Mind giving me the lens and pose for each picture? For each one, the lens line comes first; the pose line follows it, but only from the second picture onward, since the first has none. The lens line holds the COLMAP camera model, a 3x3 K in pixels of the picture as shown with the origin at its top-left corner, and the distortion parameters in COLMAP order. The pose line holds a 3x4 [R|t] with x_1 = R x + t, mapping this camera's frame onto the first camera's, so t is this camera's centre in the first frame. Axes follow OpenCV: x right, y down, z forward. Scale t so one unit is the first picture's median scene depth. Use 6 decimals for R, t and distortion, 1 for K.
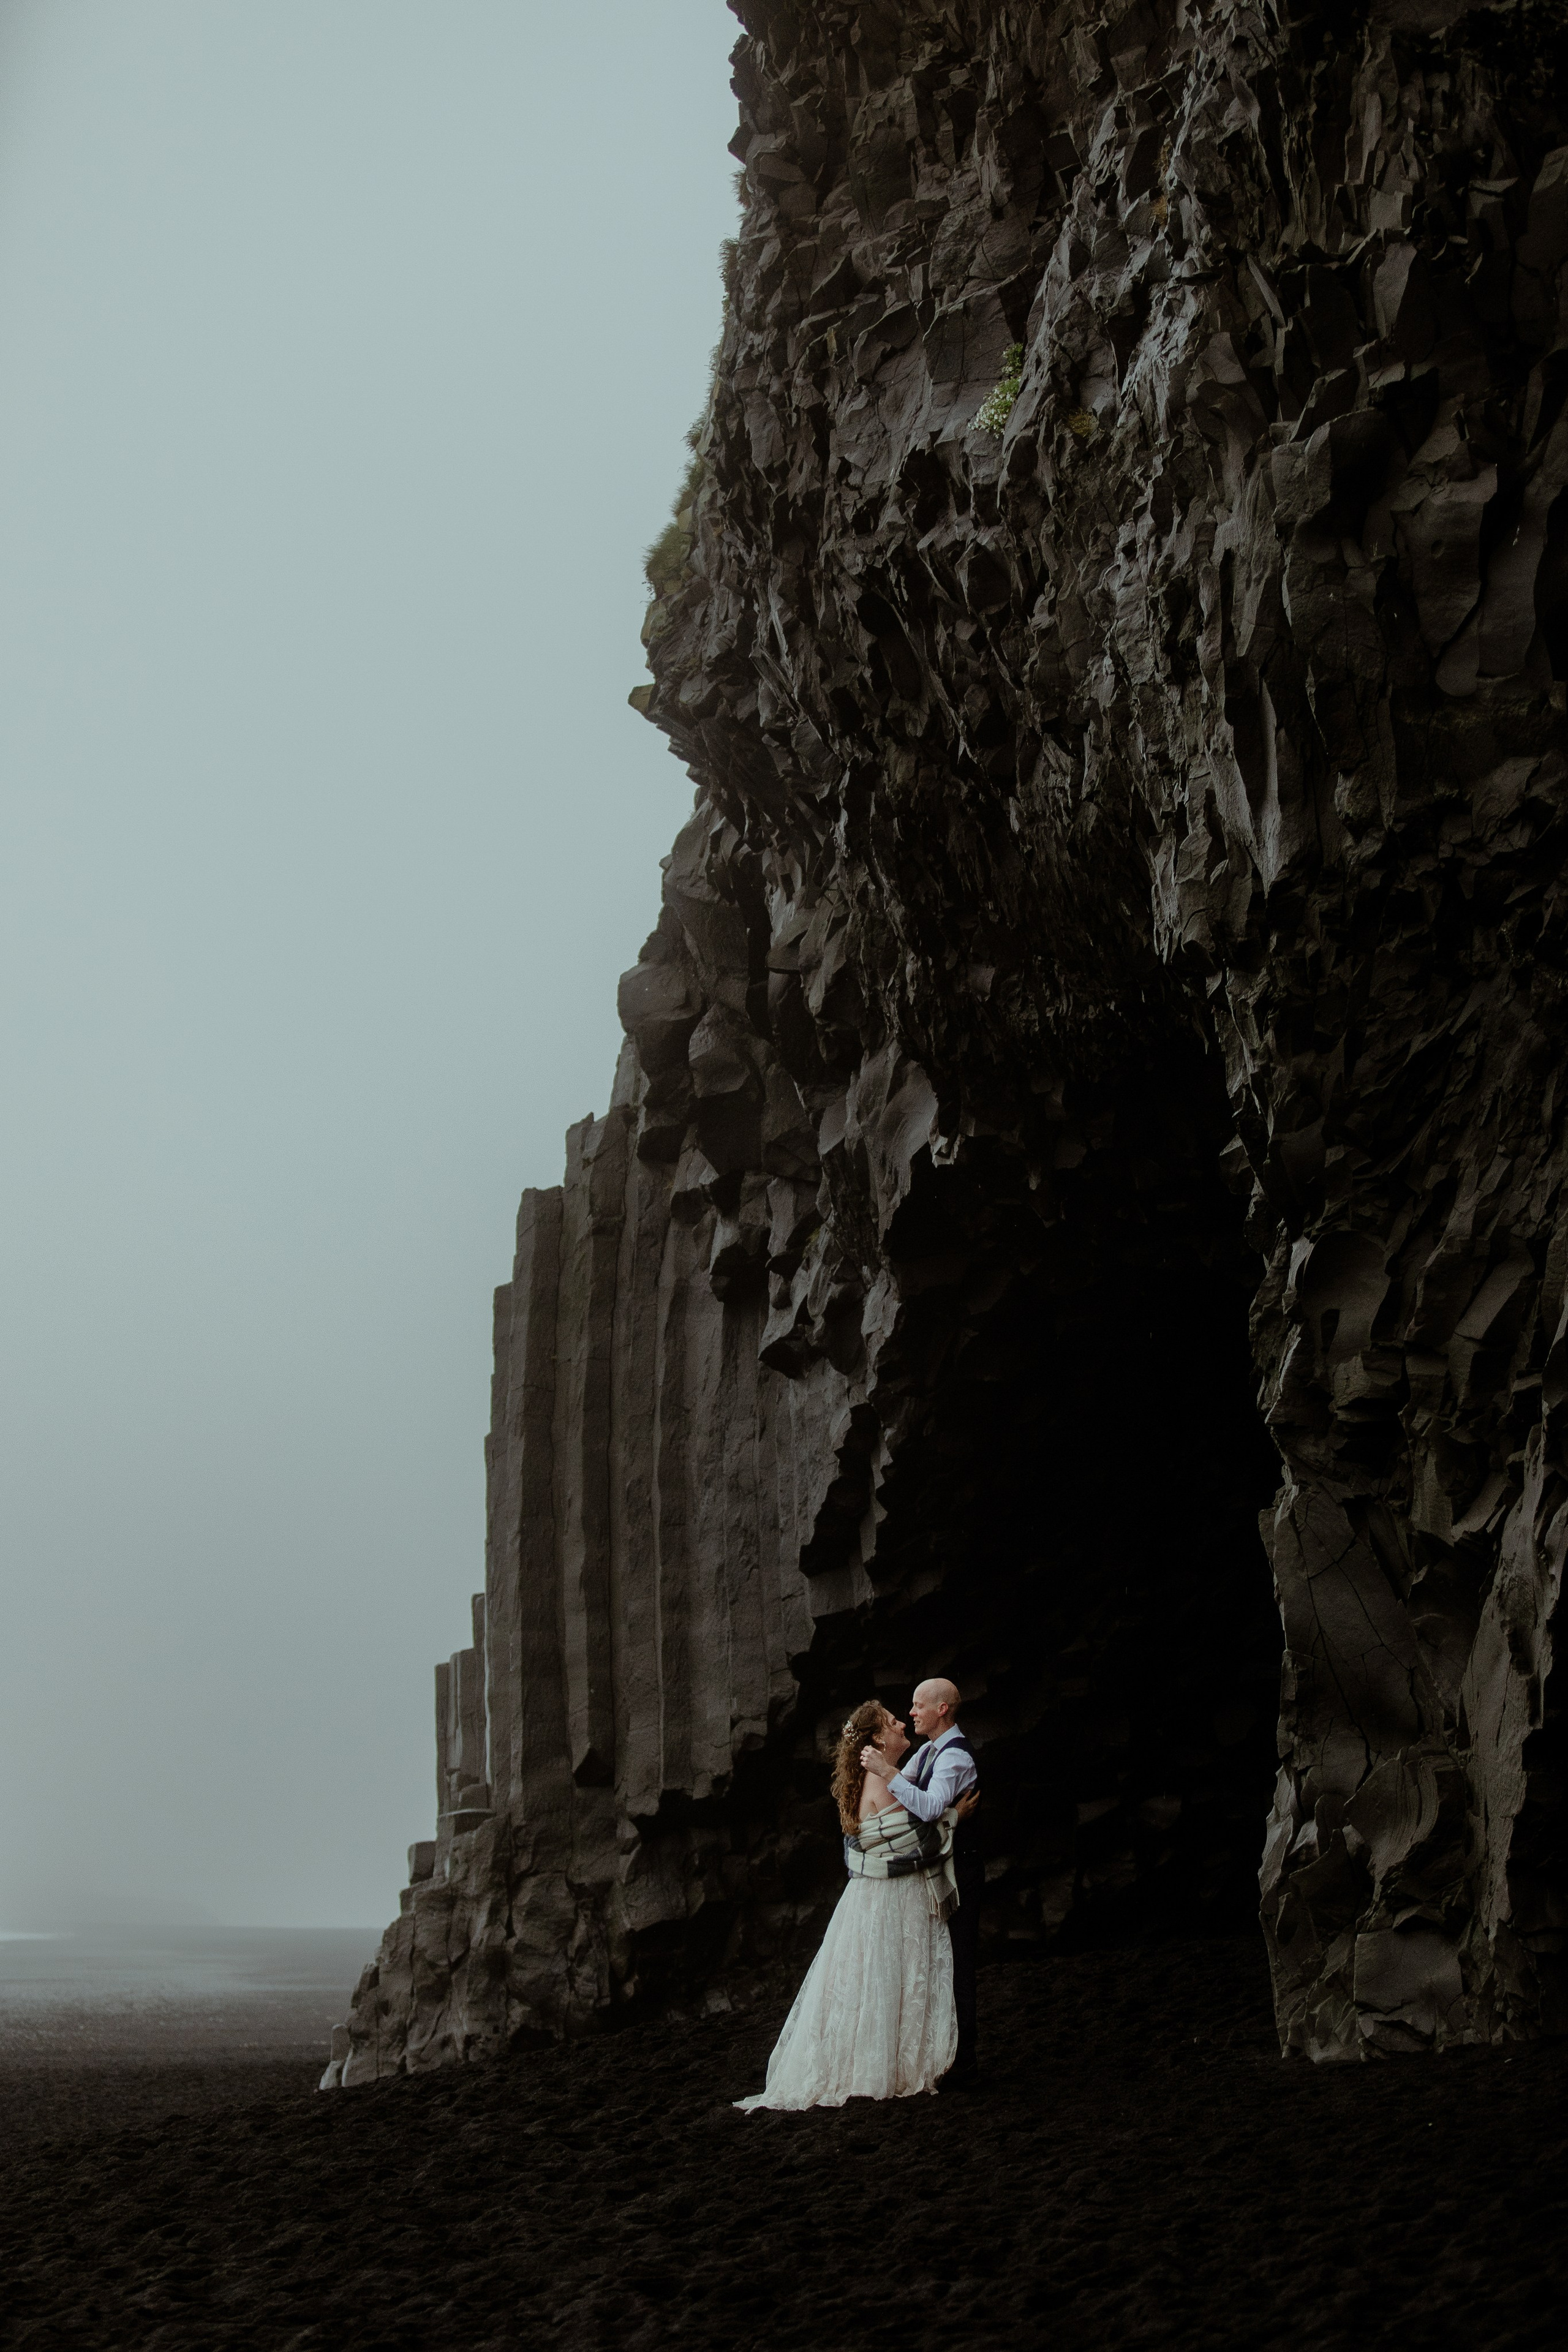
lens RADIAL K [[5370.7, 0, 821.6], [0, 5370.7, 1176.5], [0, 0, 1]] dist [-0.560060, -0.352715]
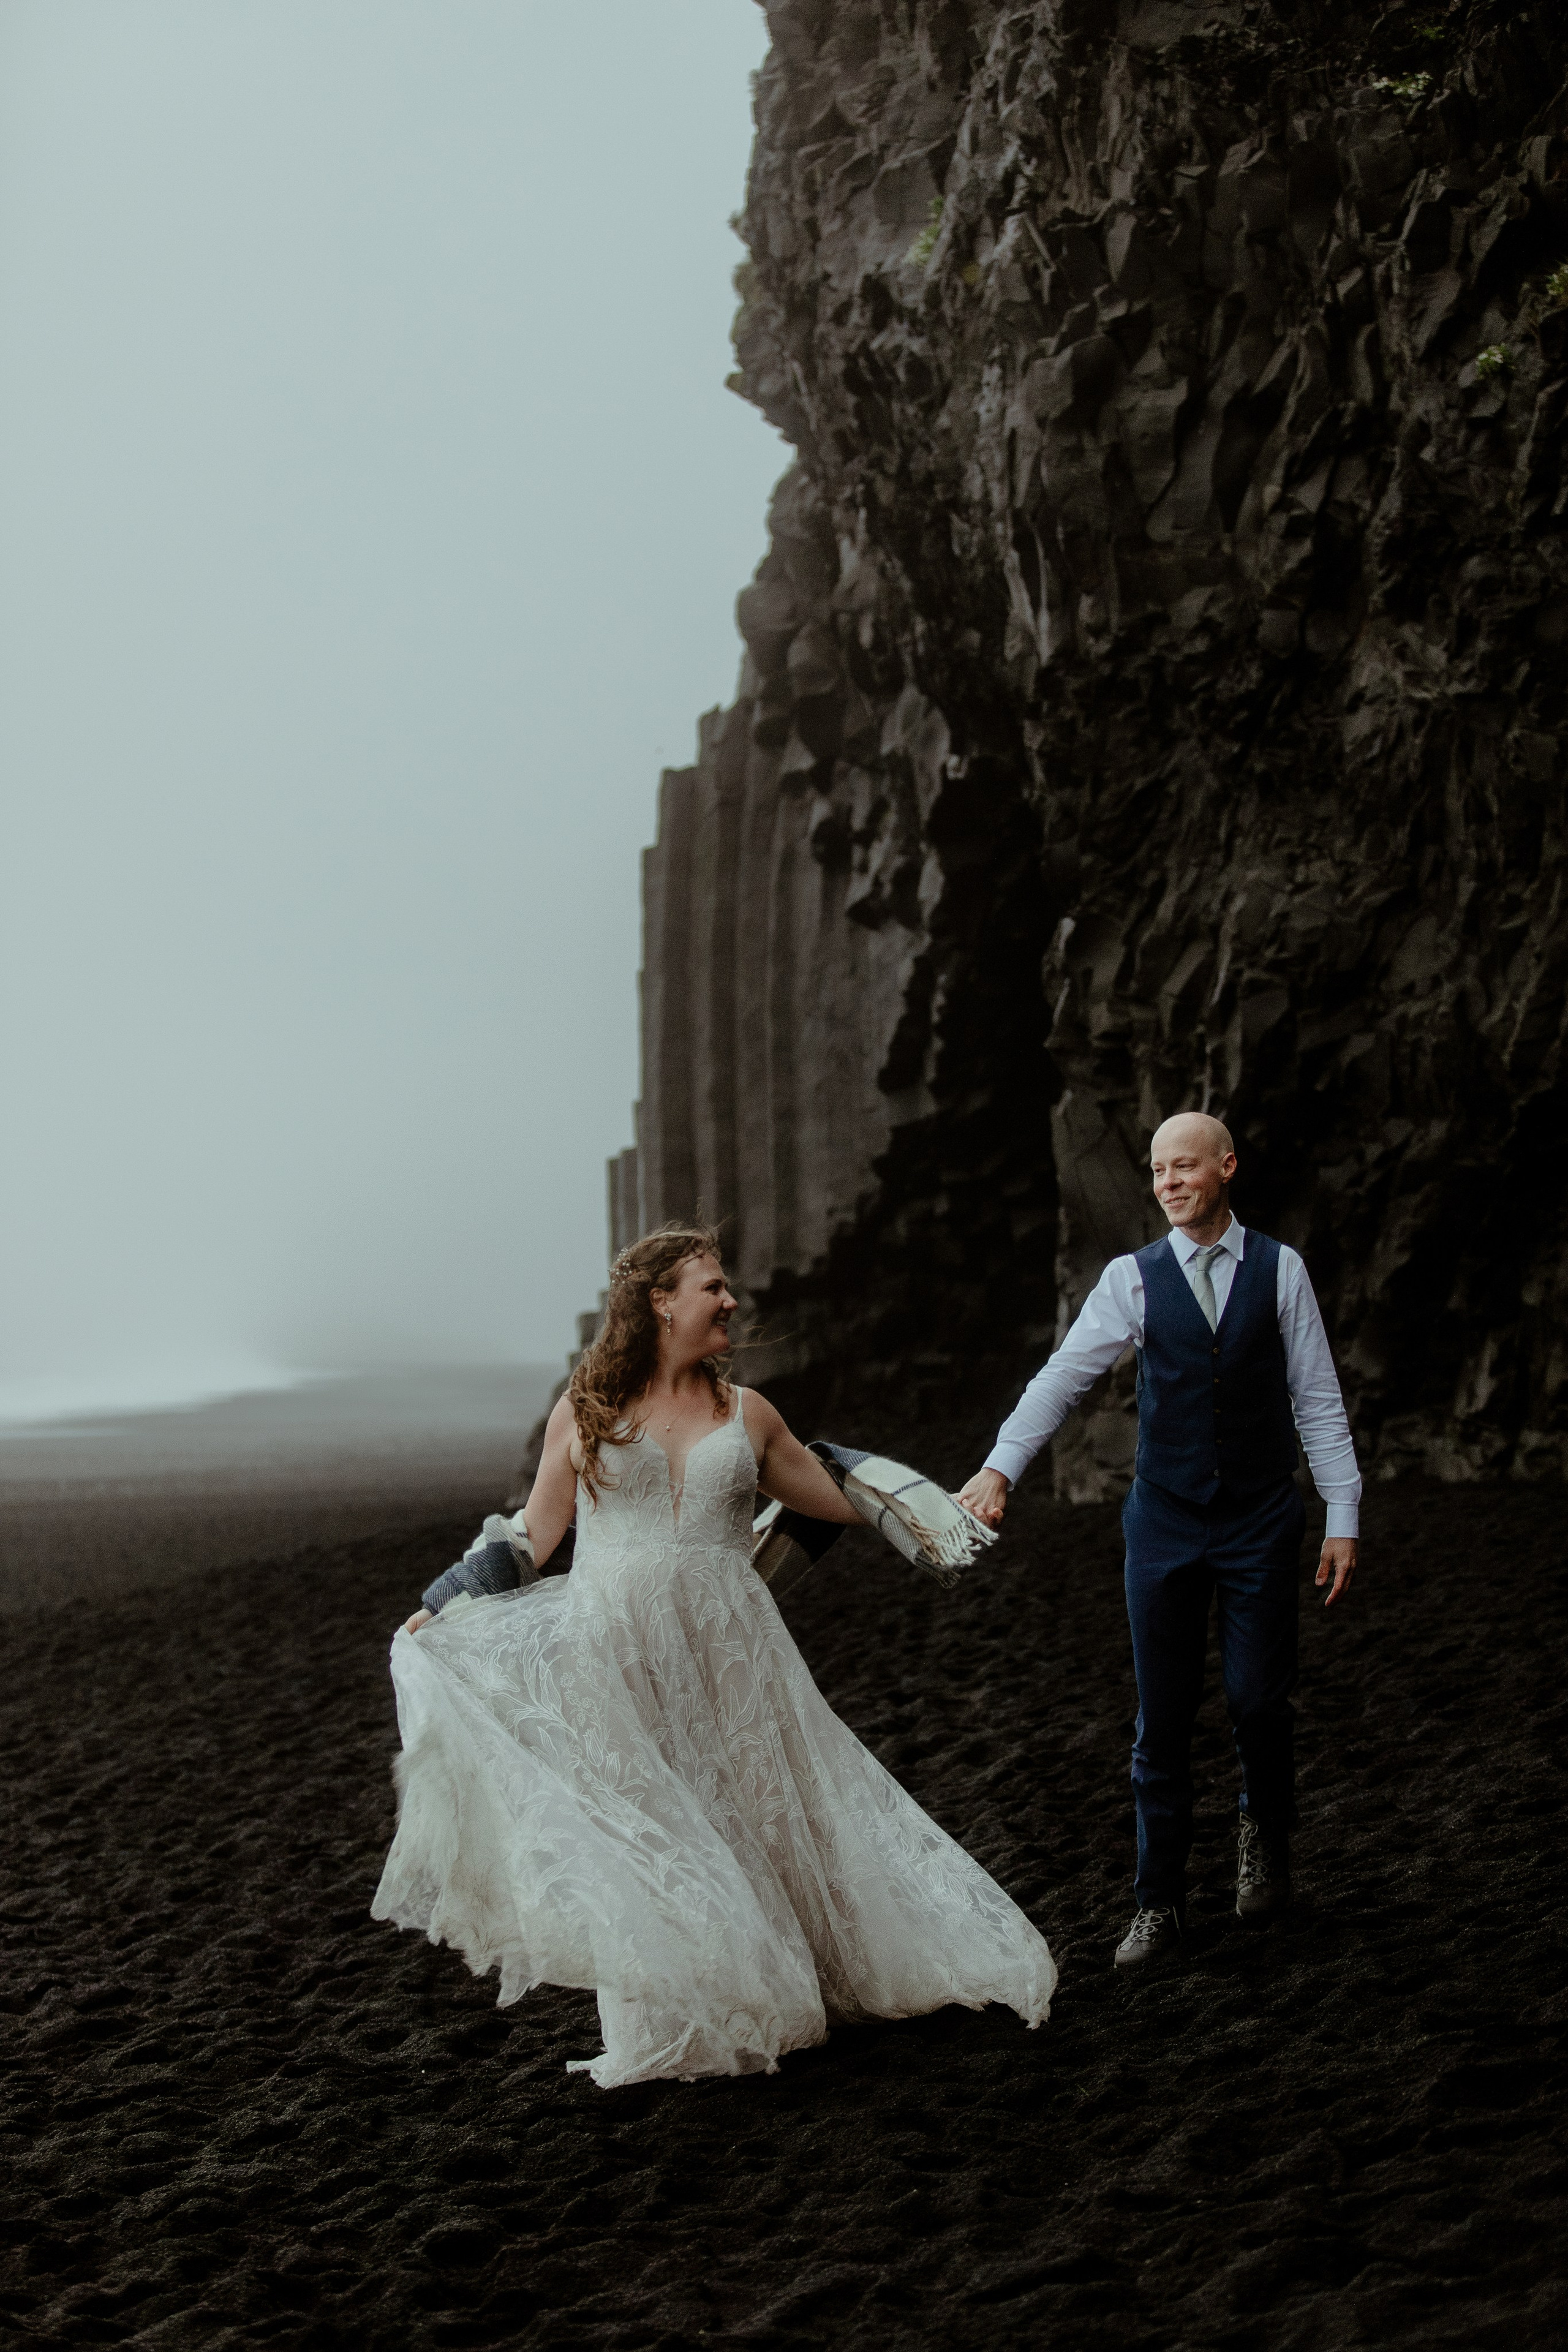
lens RADIAL K [[5370.7, 0, 821.6], [0, 5370.7, 1176.5], [0, 0, 1]] dist [-0.560060, -0.352715]
pose [[0.997987, -0.009969, -0.062636, 0.062404], [0.016725, 0.993980, 0.108278, -0.041325], [0.061179, -0.109107, 0.992146, -0.230591]]
